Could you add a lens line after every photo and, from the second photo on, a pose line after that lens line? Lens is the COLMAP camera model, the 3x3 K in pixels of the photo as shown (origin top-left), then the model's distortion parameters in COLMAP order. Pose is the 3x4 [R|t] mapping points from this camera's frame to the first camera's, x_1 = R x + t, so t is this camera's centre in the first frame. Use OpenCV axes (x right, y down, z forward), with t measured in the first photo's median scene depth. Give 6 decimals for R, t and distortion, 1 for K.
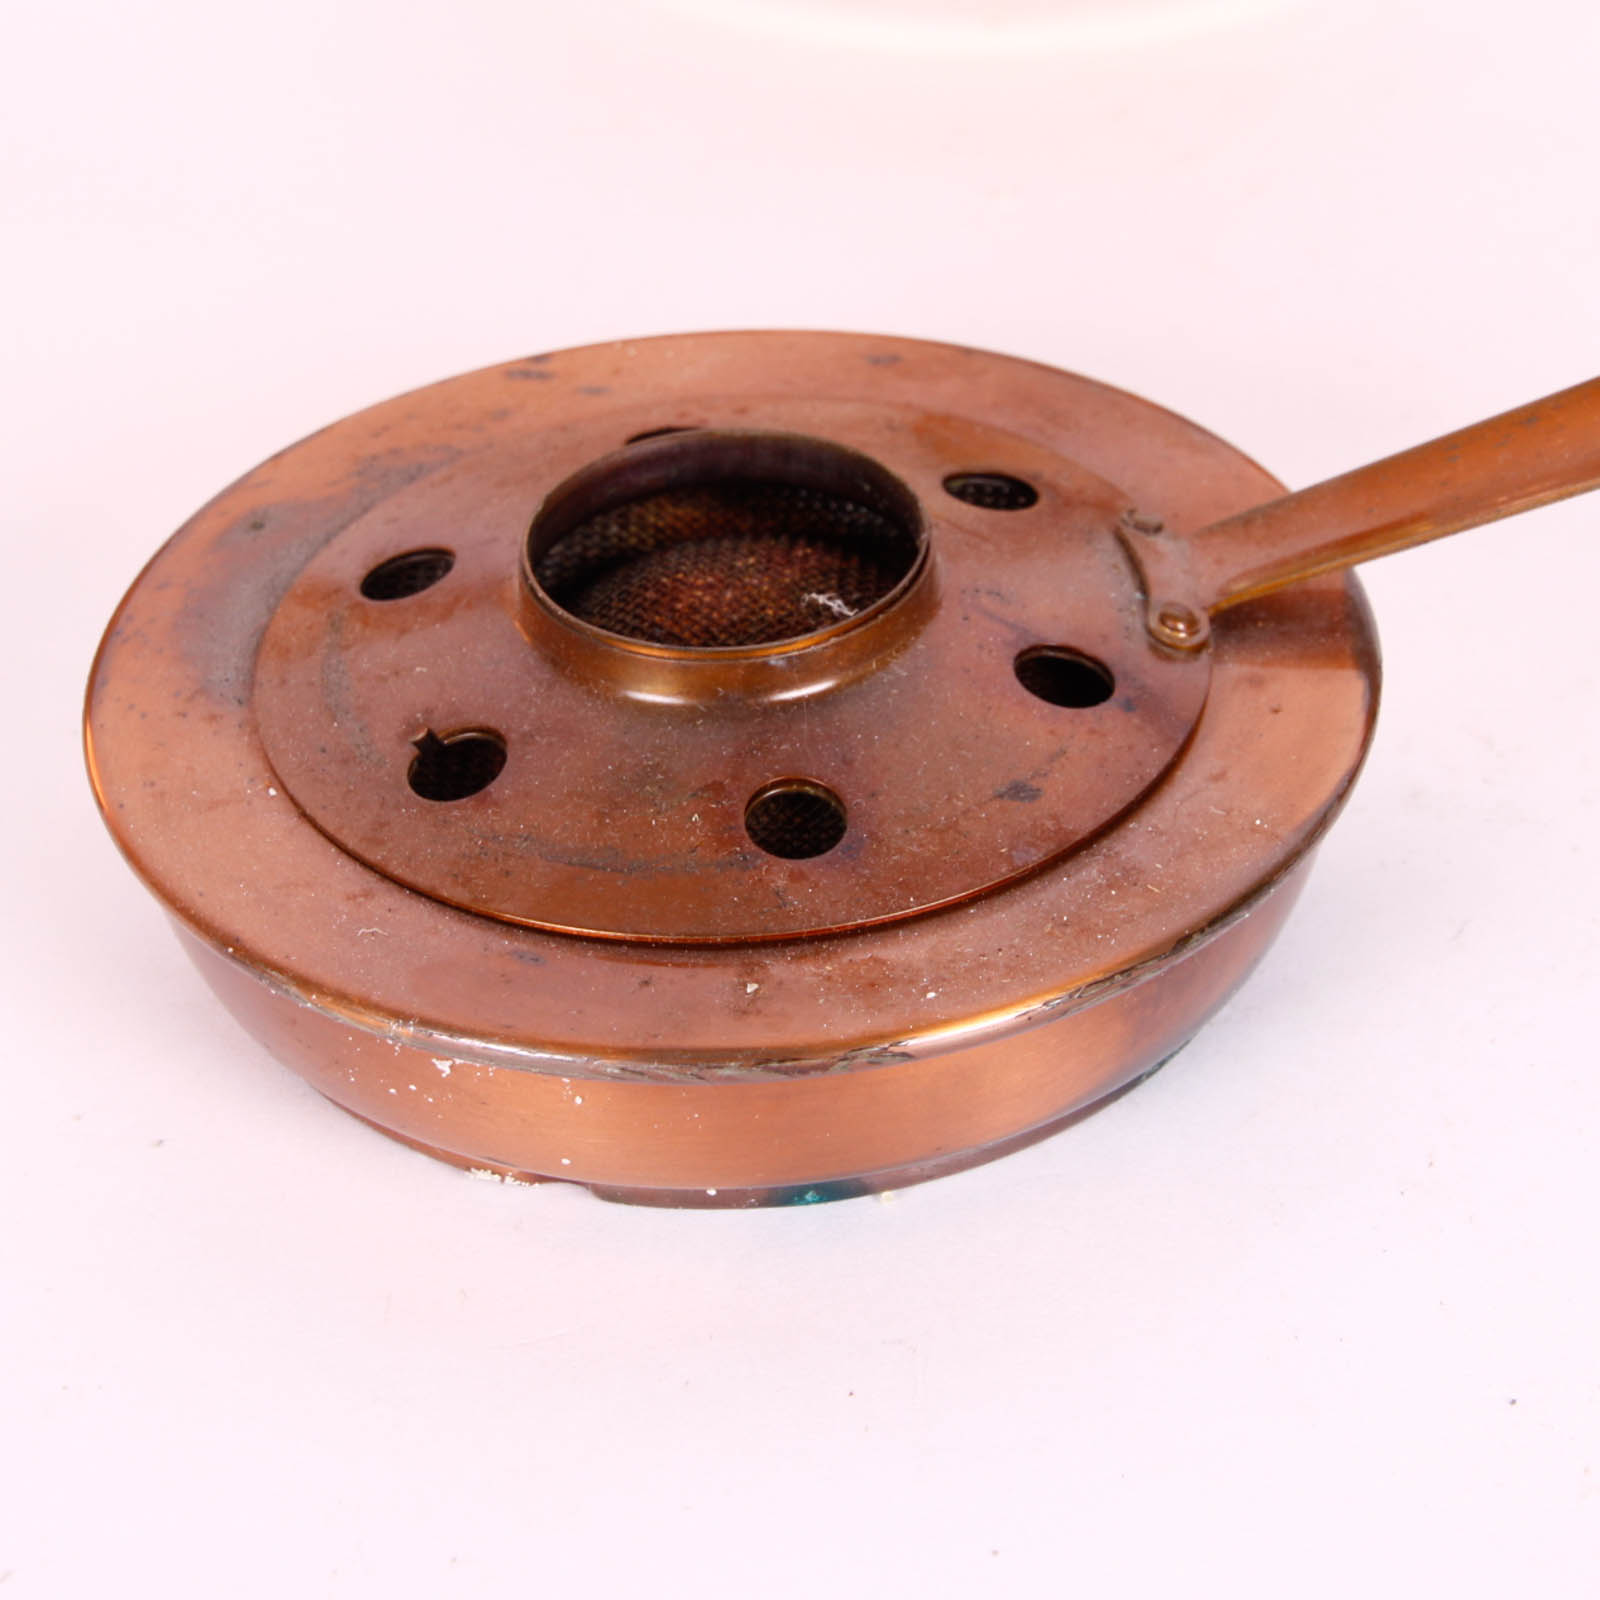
lens RADIAL K [[6668.2, 0, 800.0], [0, 6668.2, 800.0], [0, 0, 1]] dist [0.167493, 0.209802]
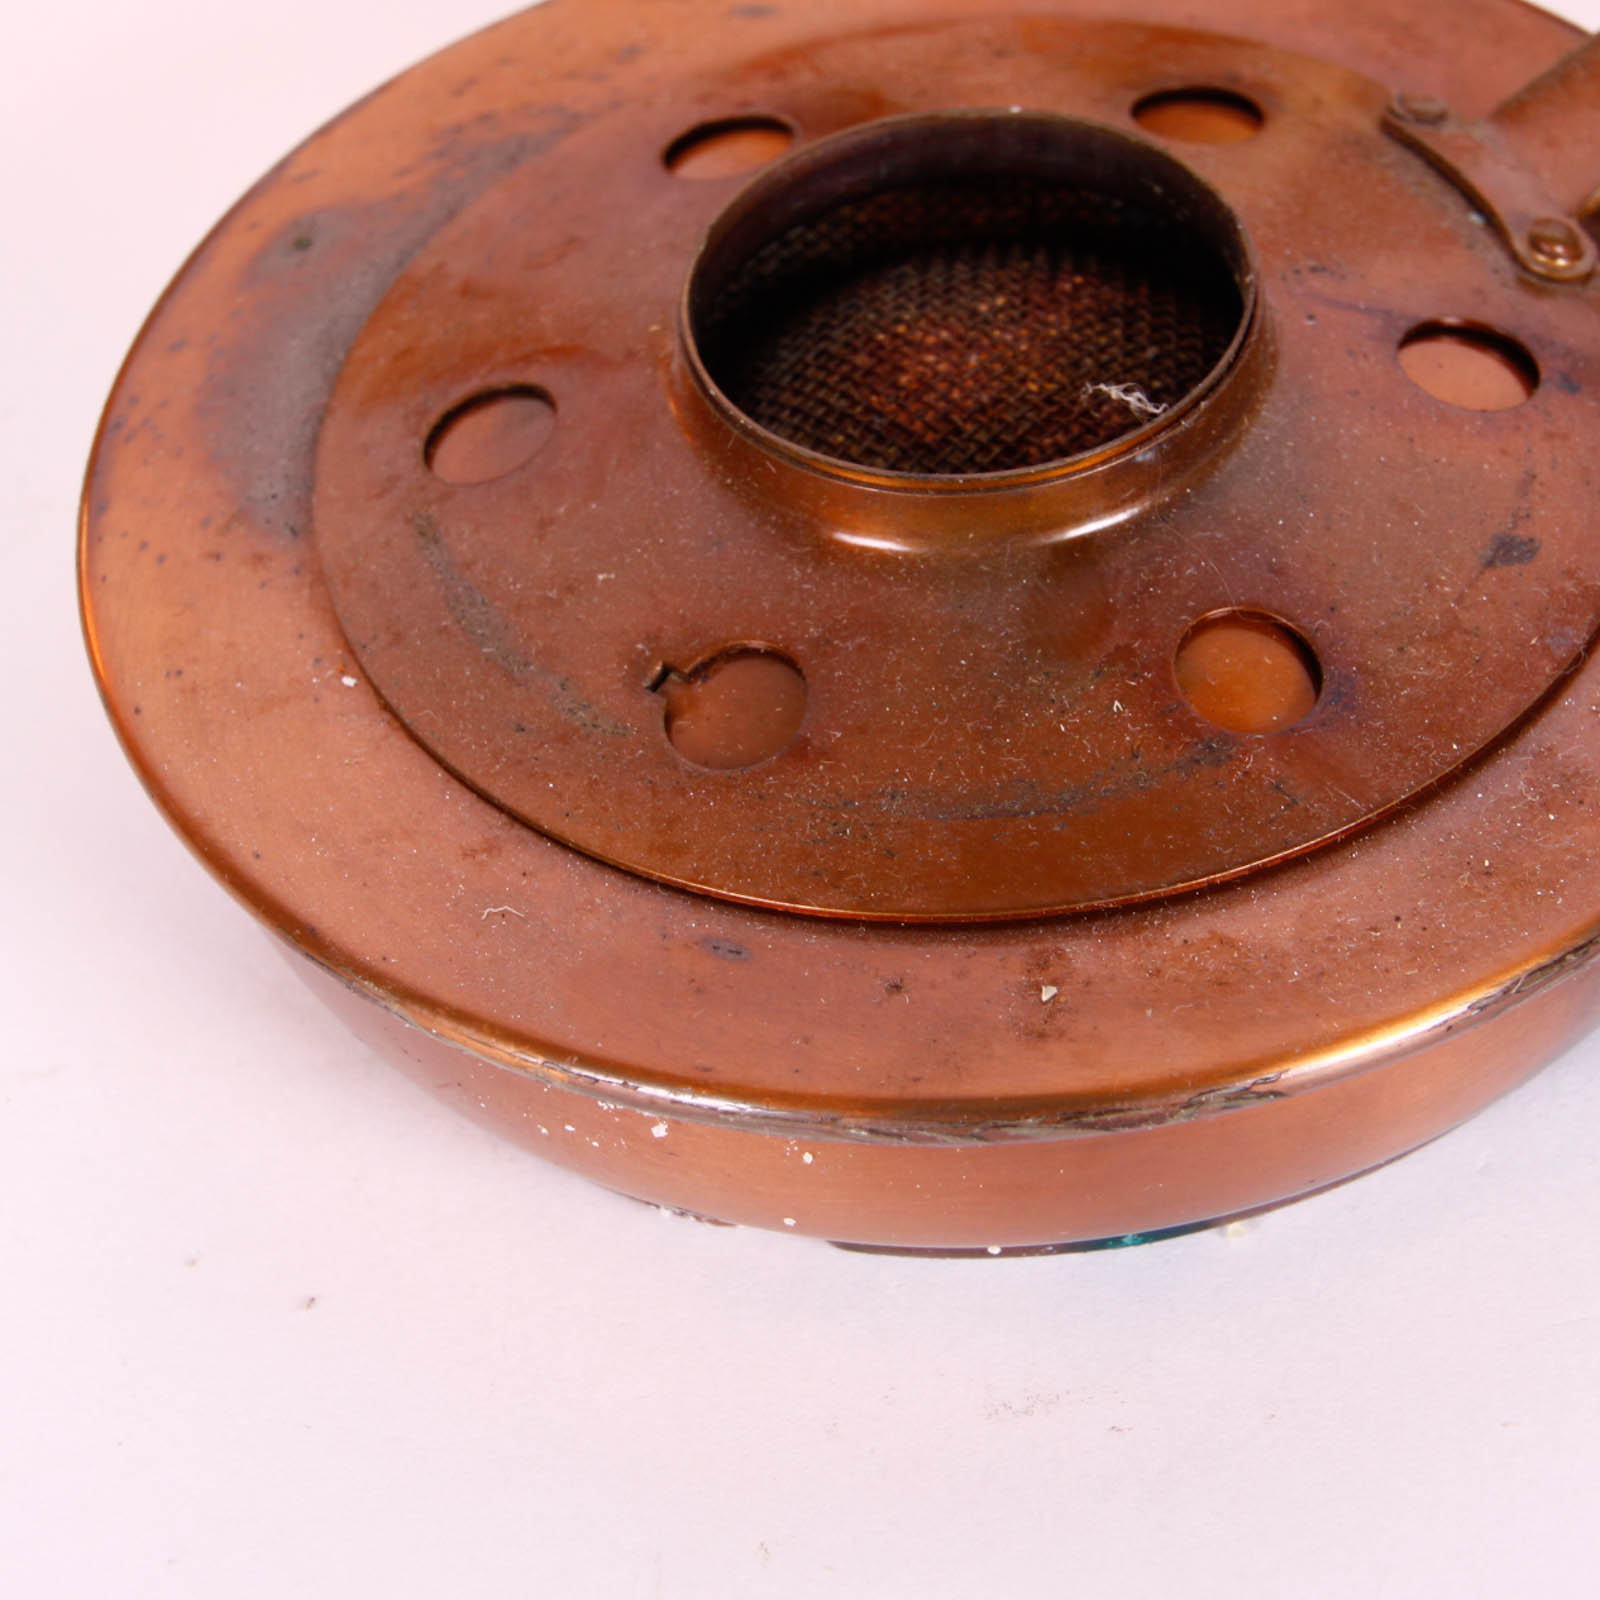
lens RADIAL K [[6668.2, 0, 800.0], [0, 6668.2, 800.0], [0, 0, 1]] dist [0.167493, 0.209802]
pose [[0.999230, -0.038597, -0.007112, -0.025956], [0.039231, 0.987304, 0.153924, -0.095124], [0.001081, -0.154084, 0.988057, 0.290852]]
